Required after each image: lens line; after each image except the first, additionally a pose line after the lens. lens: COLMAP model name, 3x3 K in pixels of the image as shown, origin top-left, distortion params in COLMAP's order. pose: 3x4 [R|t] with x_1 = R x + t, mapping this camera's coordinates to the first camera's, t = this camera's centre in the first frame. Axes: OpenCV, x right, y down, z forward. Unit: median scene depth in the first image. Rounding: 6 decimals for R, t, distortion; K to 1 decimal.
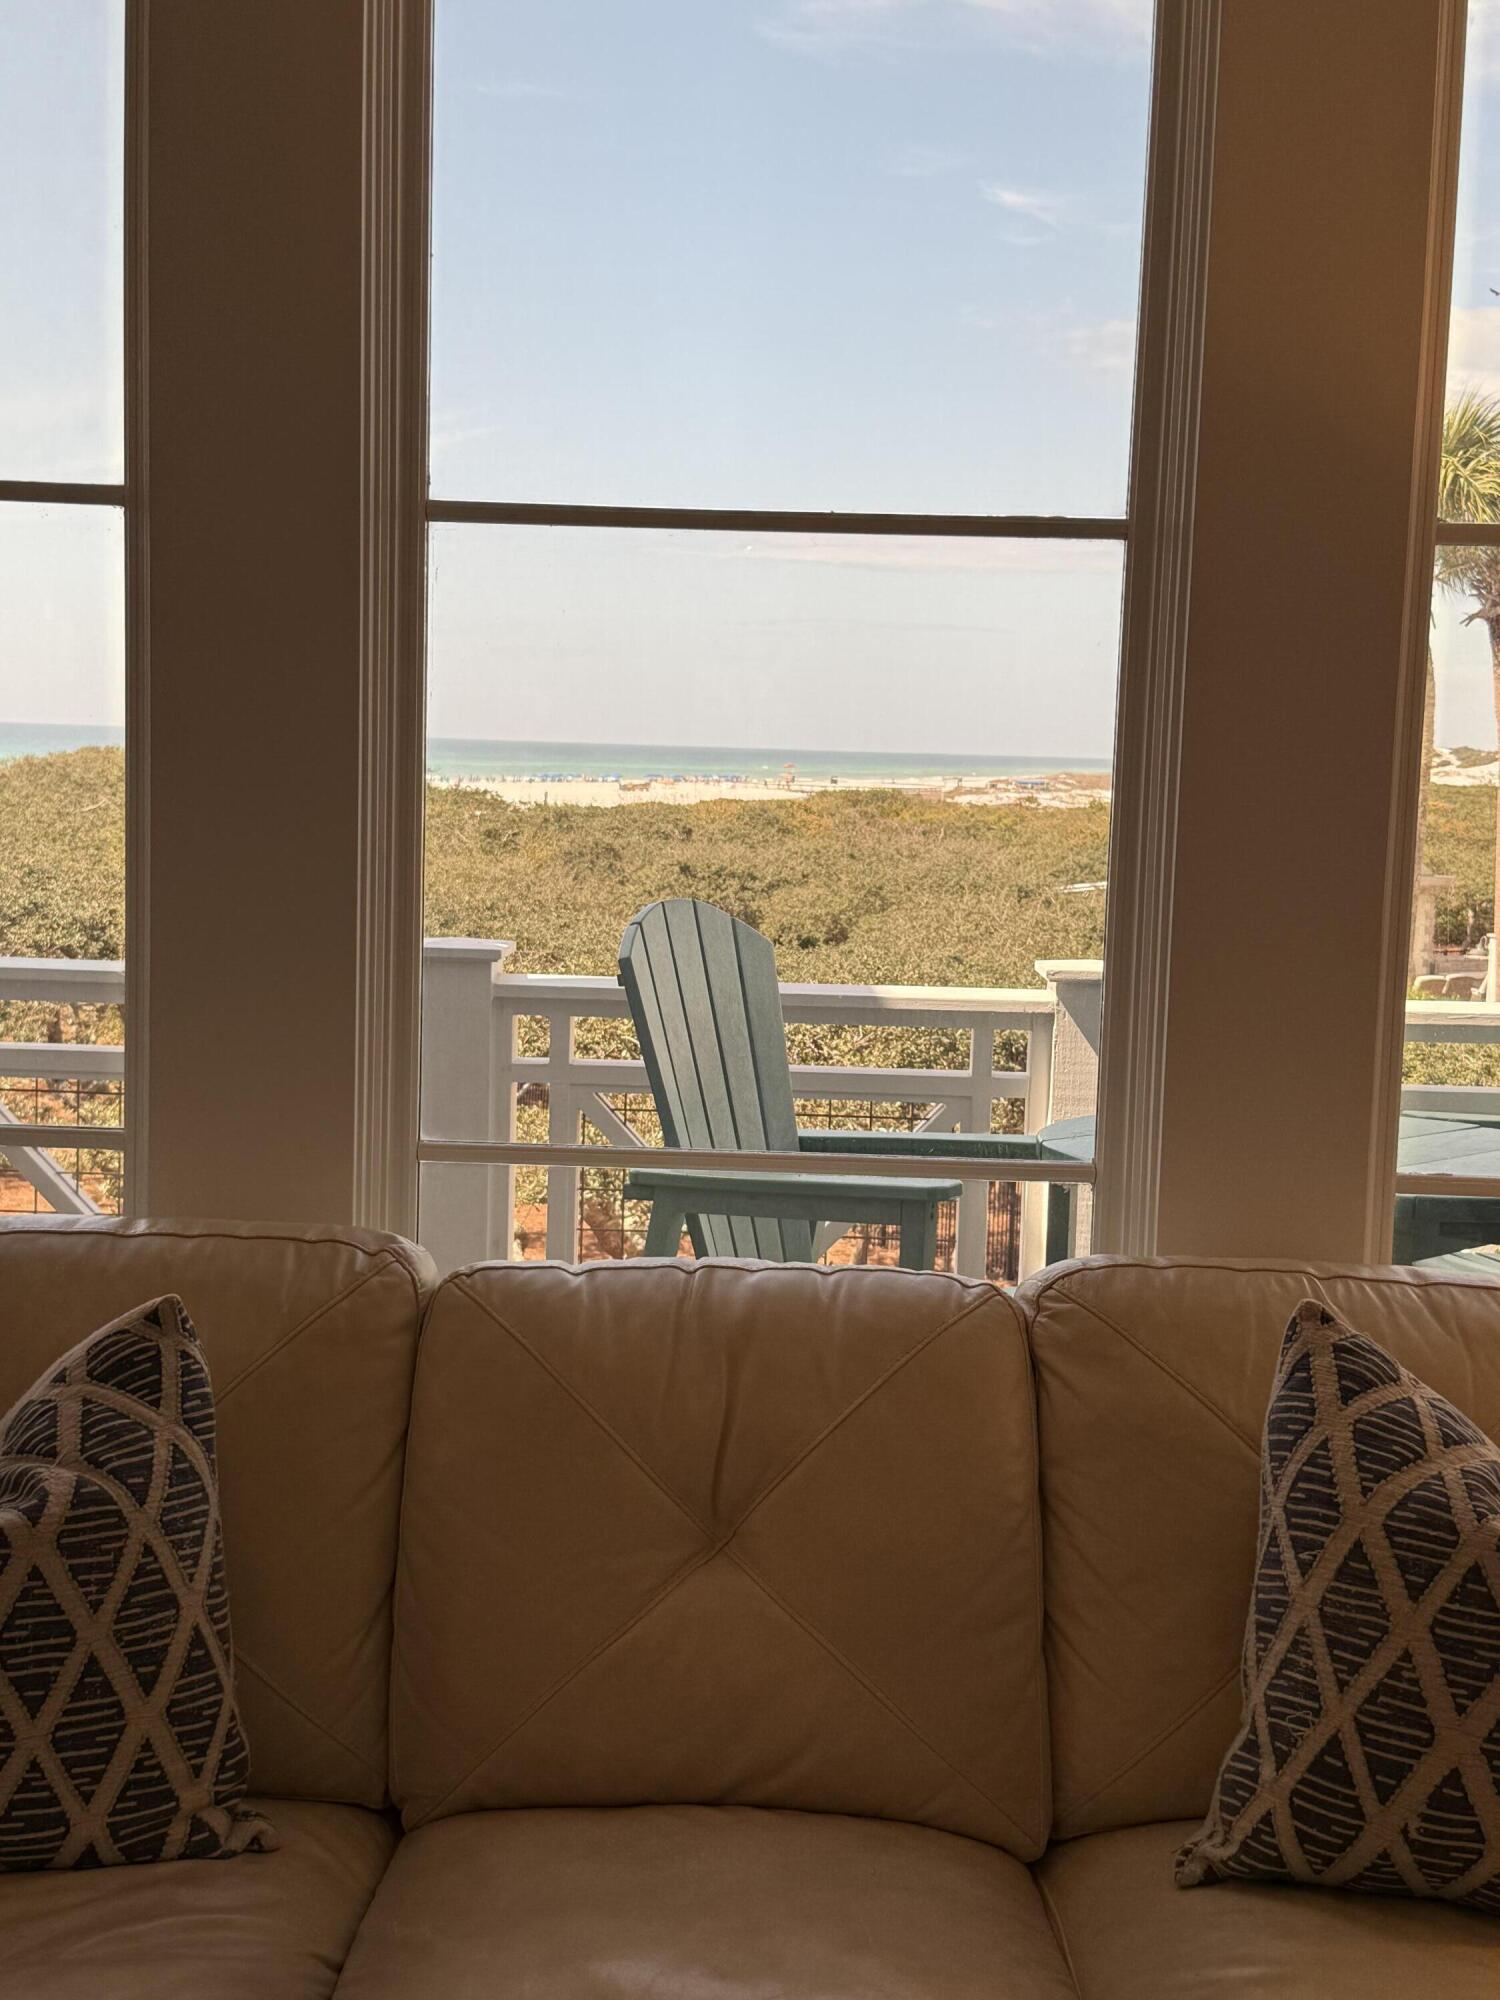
lens RADIAL K [[2430.4, 0, 748.6], [0, 2430.4, 999.7], [0, 0, 1]] dist [0.039947, 0.000000]
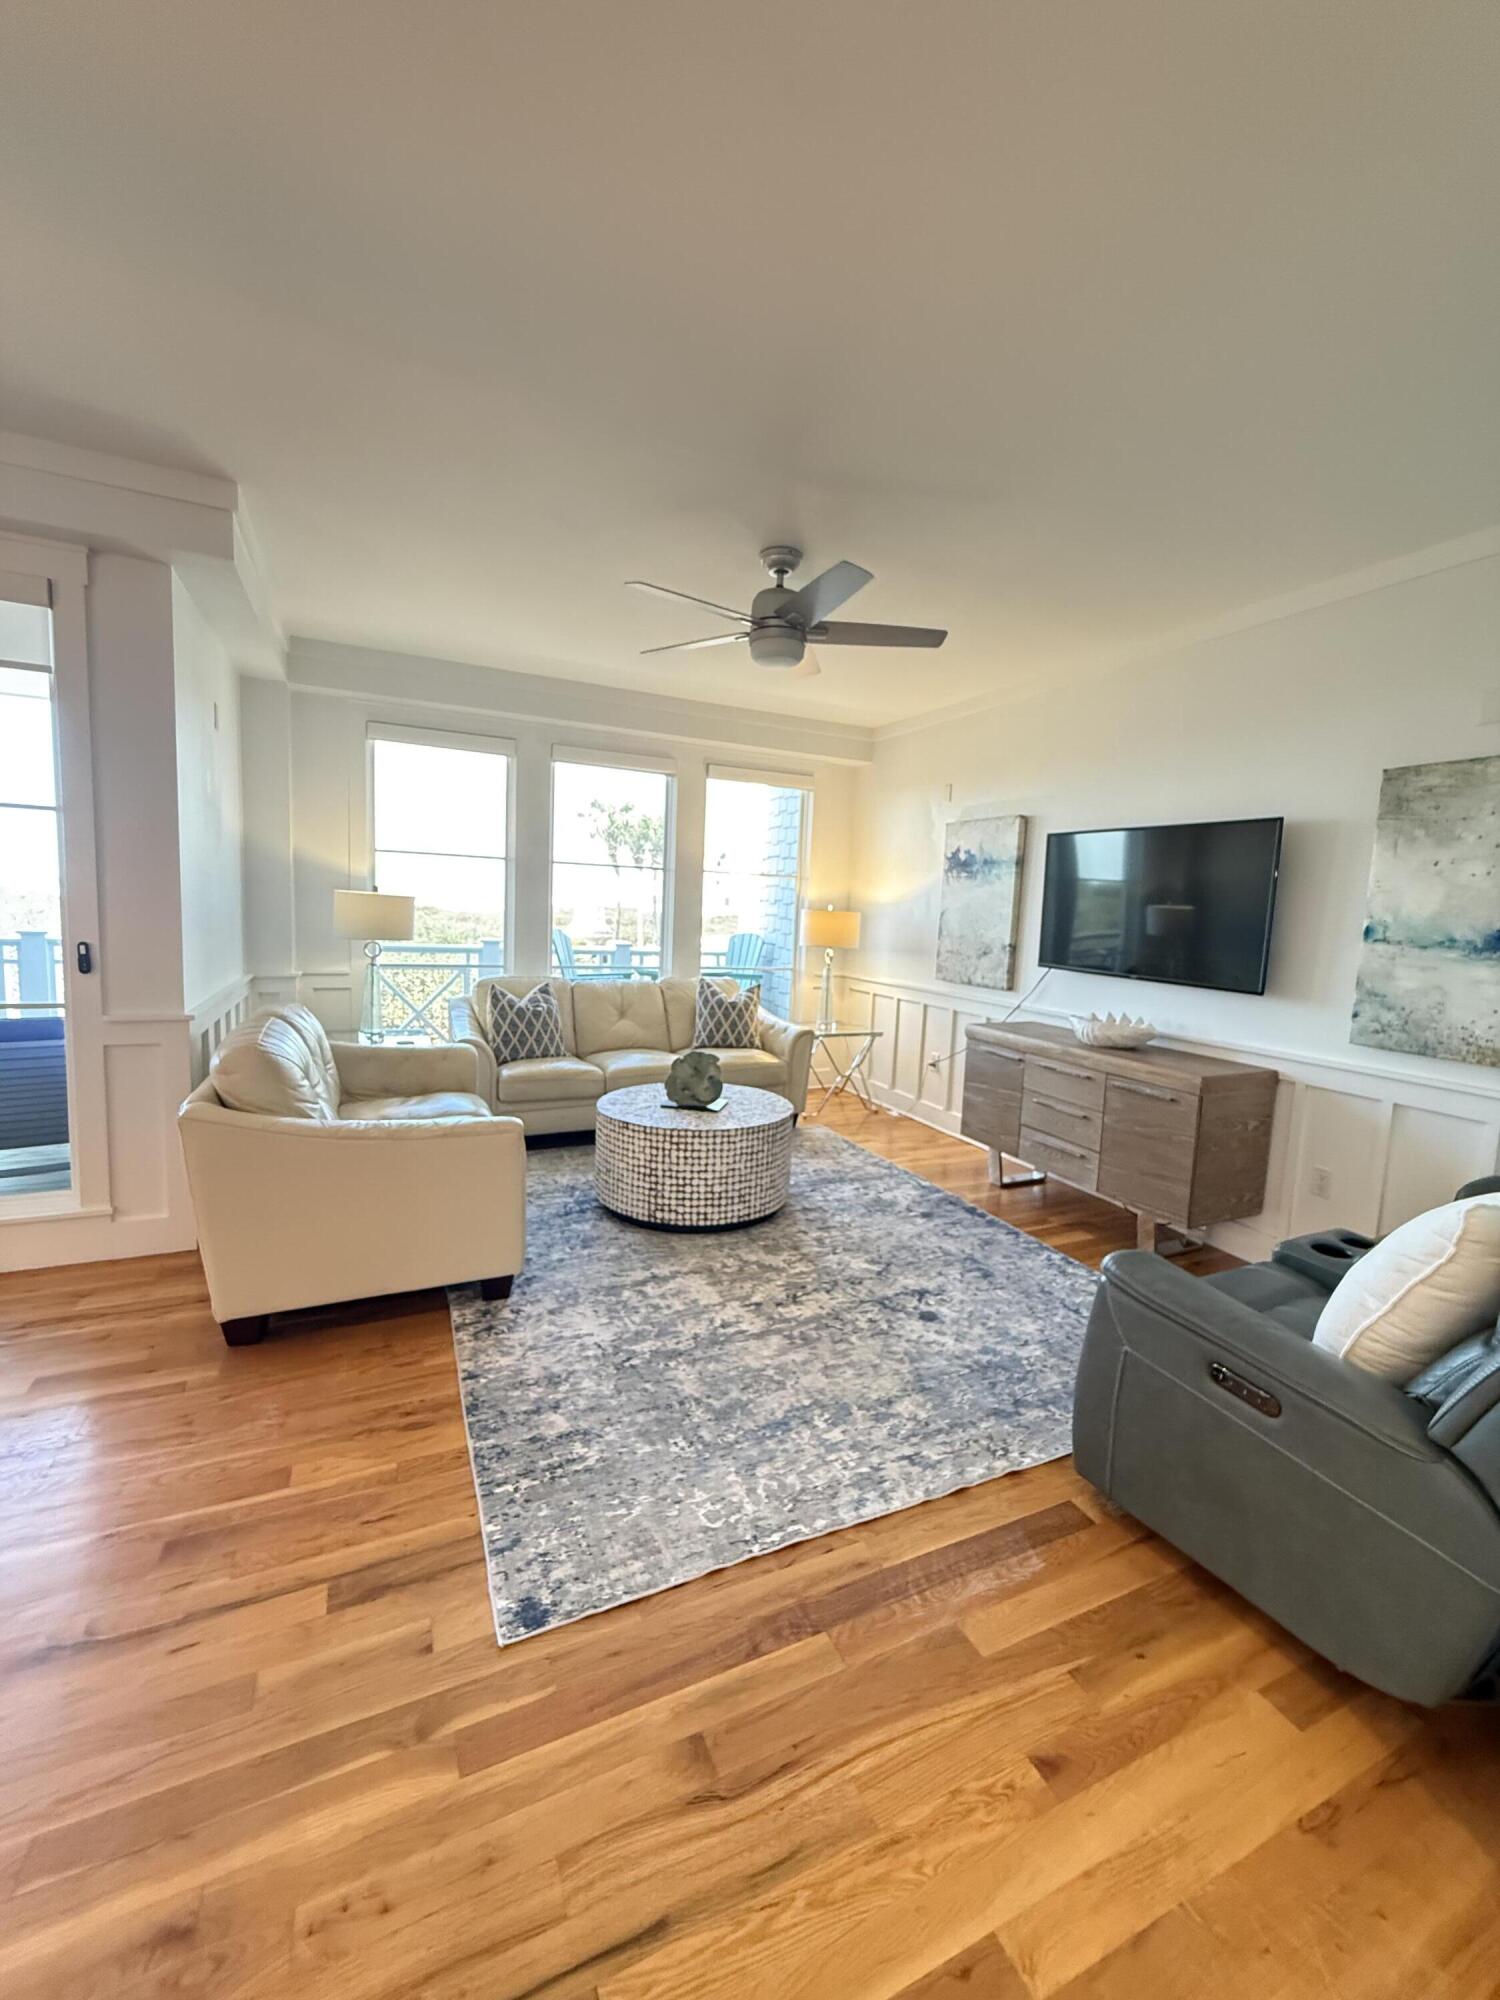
lens RADIAL K [[803.4, 0, 750.1], [0, 803.4, 996.6], [0, 0, 1]] dist [-0.001946, 0.000191]
pose [[0.899927, -0.039682, 0.434231, -0.772509], [0.028741, 0.999083, 0.031737, 0.114776], [-0.435092, -0.016081, 0.900242, -1.408594]]
